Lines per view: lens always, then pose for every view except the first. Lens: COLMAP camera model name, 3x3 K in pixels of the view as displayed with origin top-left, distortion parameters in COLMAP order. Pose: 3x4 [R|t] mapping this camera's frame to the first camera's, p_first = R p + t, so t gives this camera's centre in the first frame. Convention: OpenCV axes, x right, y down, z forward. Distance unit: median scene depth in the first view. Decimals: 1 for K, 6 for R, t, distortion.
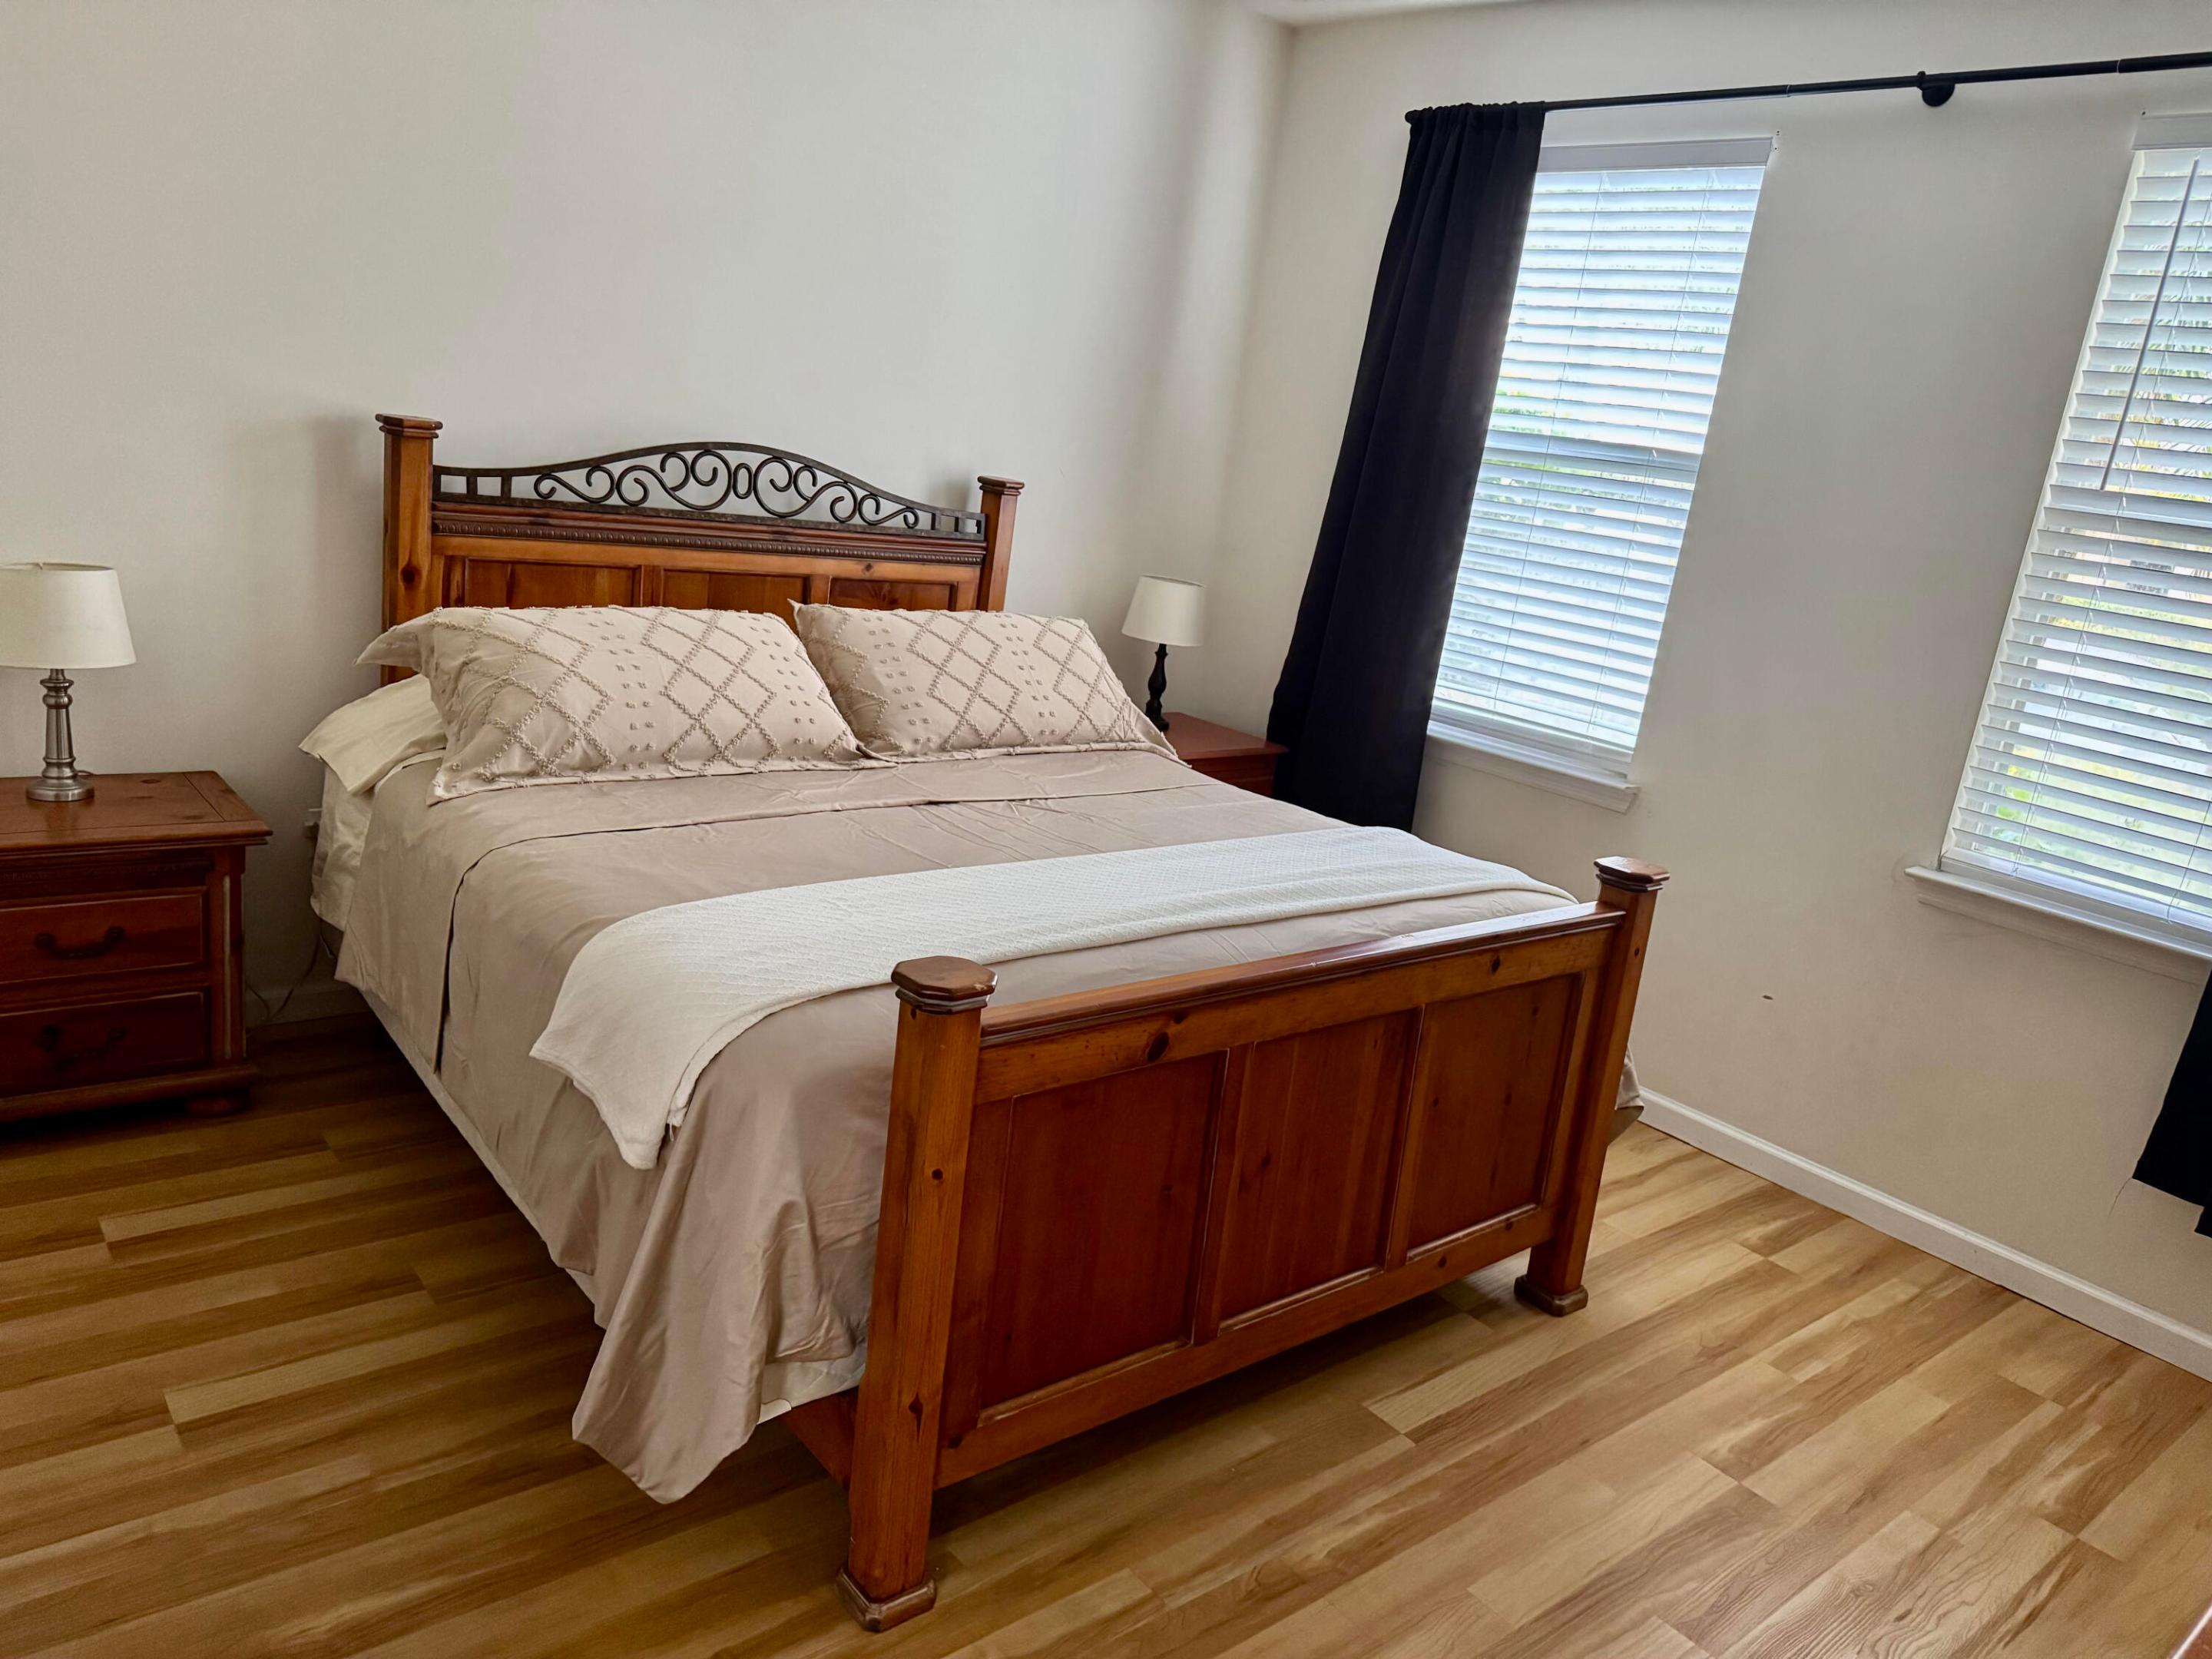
lens RADIAL K [[1595.0, 0, 1106.5], [0, 1595.0, 881.2], [0, 0, 1]] dist [0.087616, -0.145099]
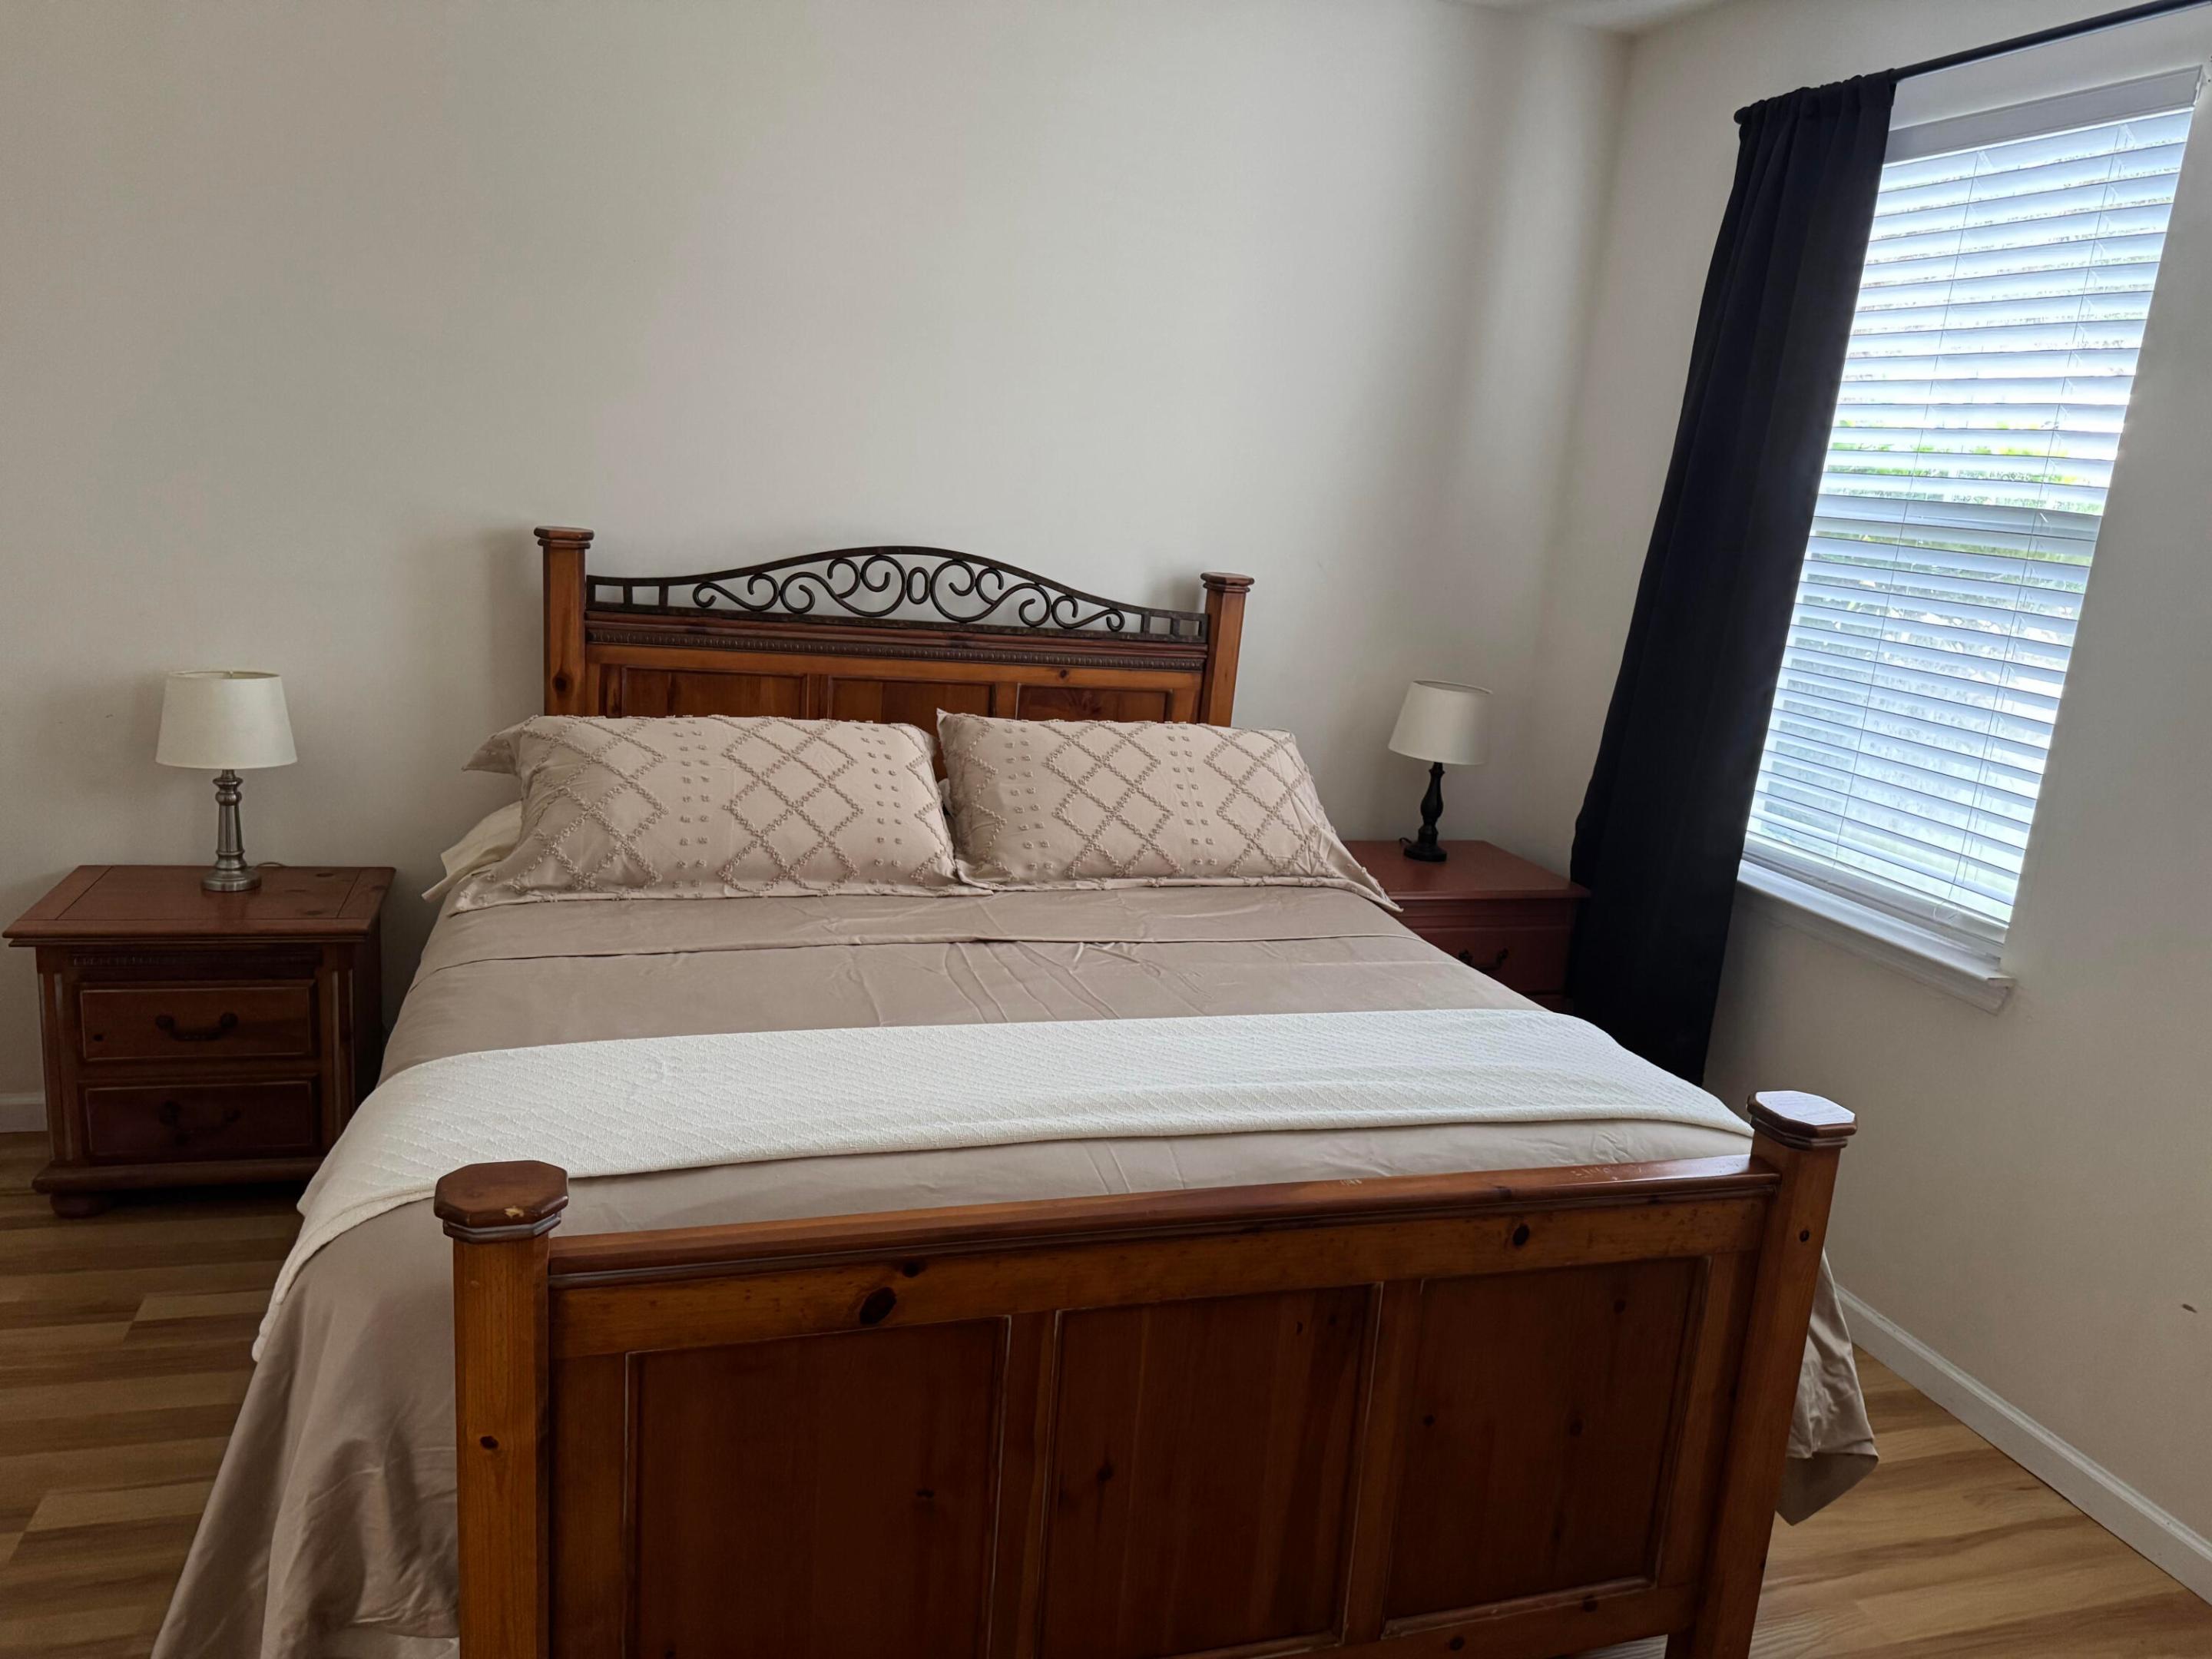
lens RADIAL K [[1557.6, 0, 1120.5], [0, 1557.6, 858.9], [0, 0, 1]] dist [0.061029, -0.073423]
pose [[0.919307, 0.044370, -0.391032, 0.263664], [-0.073355, 0.995530, -0.059492, -0.044111], [0.386644, 0.083376, 0.918452, 0.223477]]
